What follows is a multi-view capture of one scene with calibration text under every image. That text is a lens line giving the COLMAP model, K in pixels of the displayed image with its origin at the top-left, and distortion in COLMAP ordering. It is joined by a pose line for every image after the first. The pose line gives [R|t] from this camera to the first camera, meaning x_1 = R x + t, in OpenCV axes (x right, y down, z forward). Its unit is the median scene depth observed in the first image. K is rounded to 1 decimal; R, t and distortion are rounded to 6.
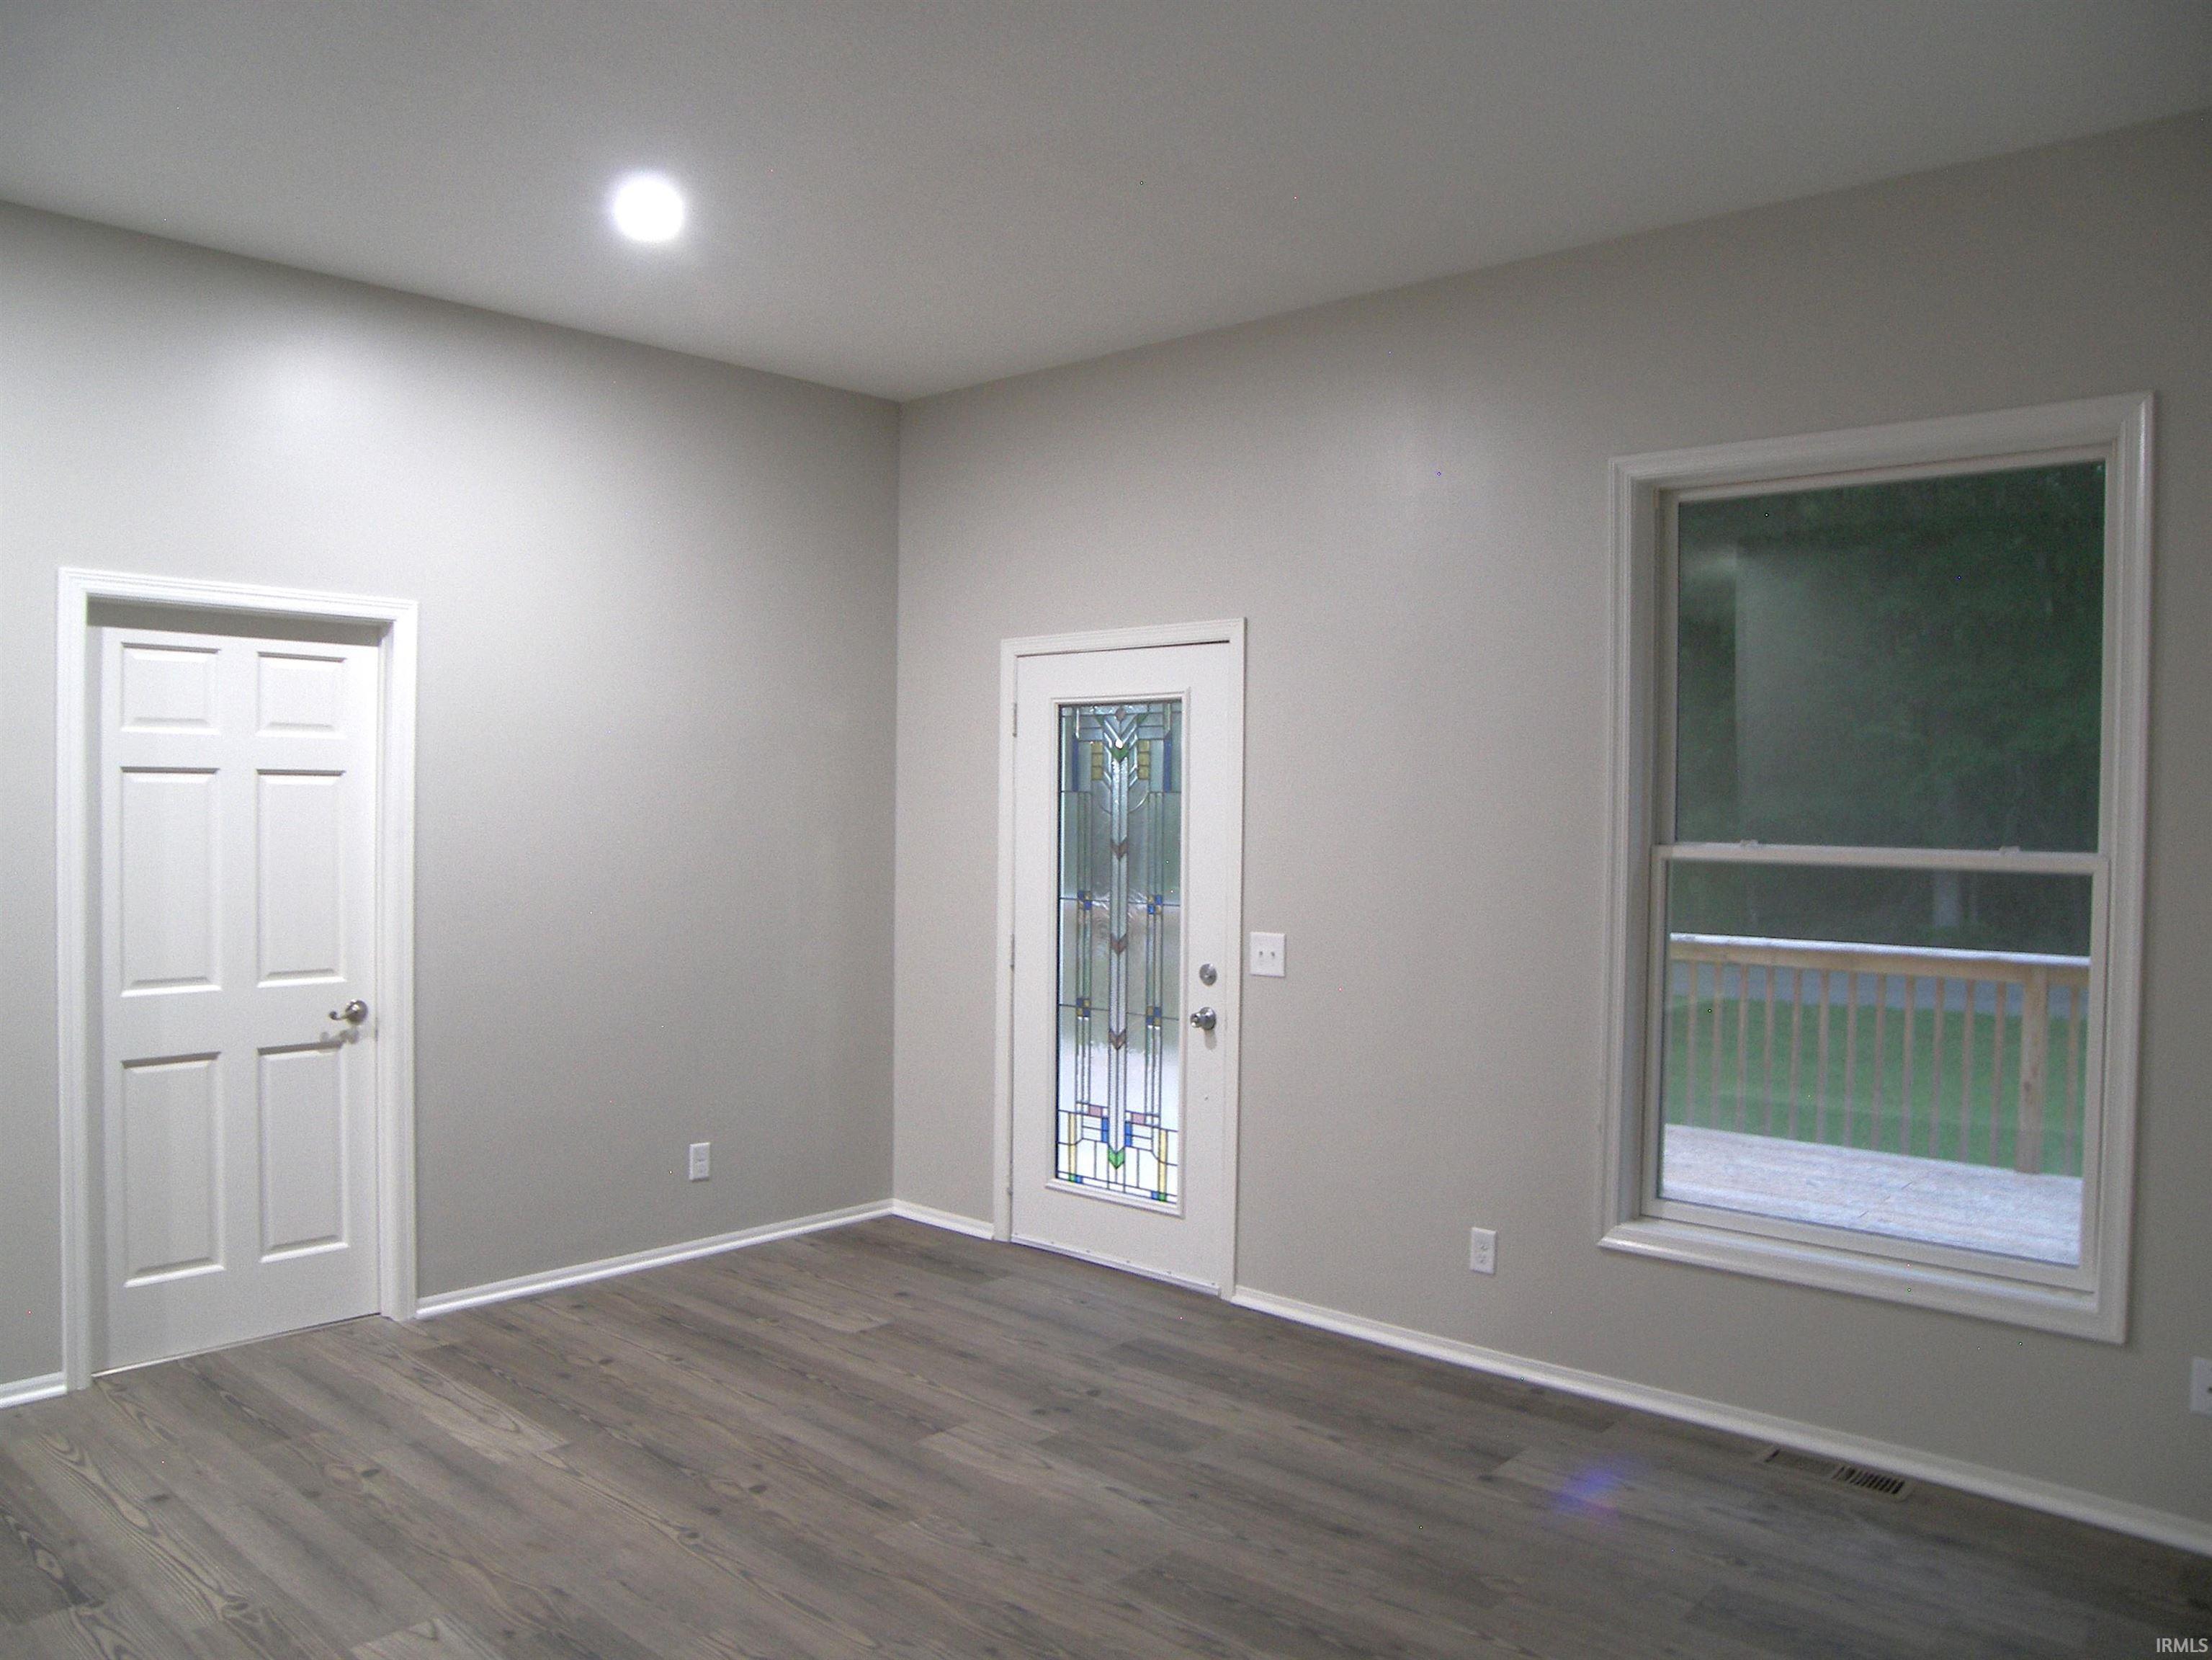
lens RADIAL K [[1616.0, 0, 1106.0], [0, 1616.0, 830.0], [0, 0, 1]] dist [-0.170994, 0.137610]
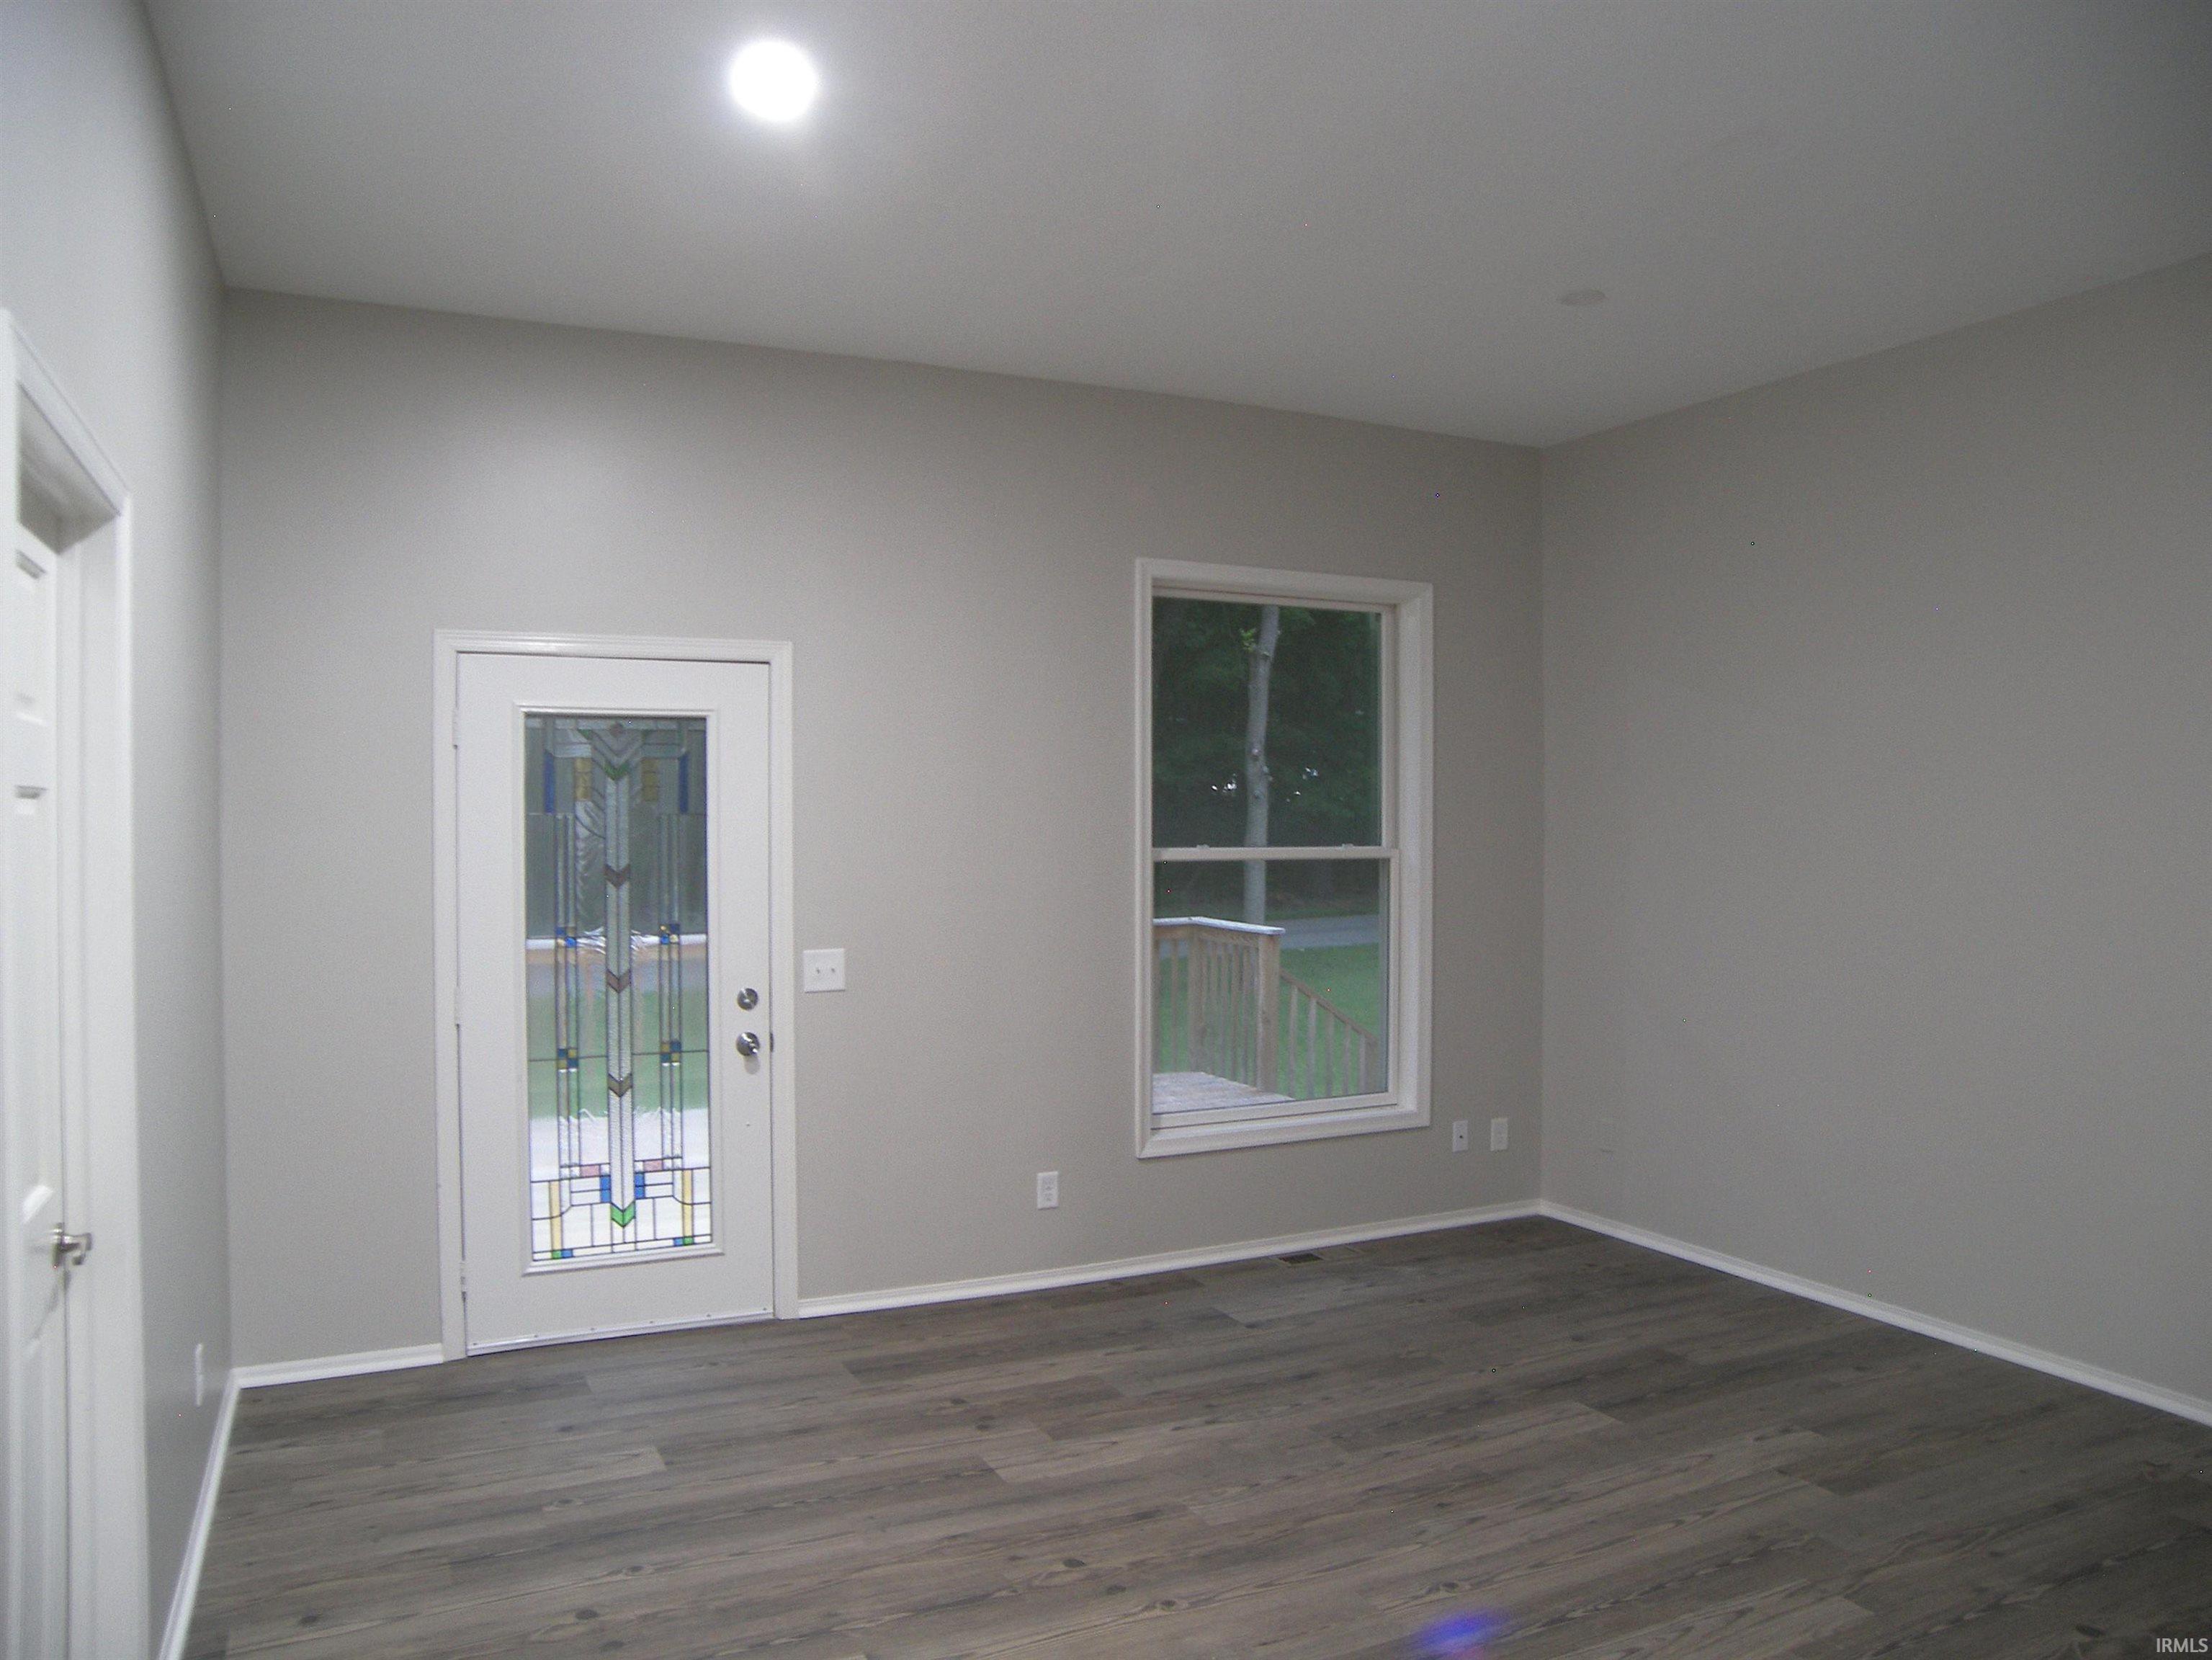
lens RADIAL K [[1549.1, 0, 1106.0], [0, 1549.1, 830.0], [0, 0, 1]] dist [-0.101028, 0.004377]
pose [[0.384026, -0.018238, 0.923142, -0.721705], [0.021238, 0.999715, 0.010916, -0.019368], [-0.923078, 0.015414, 0.384304, 0.433312]]
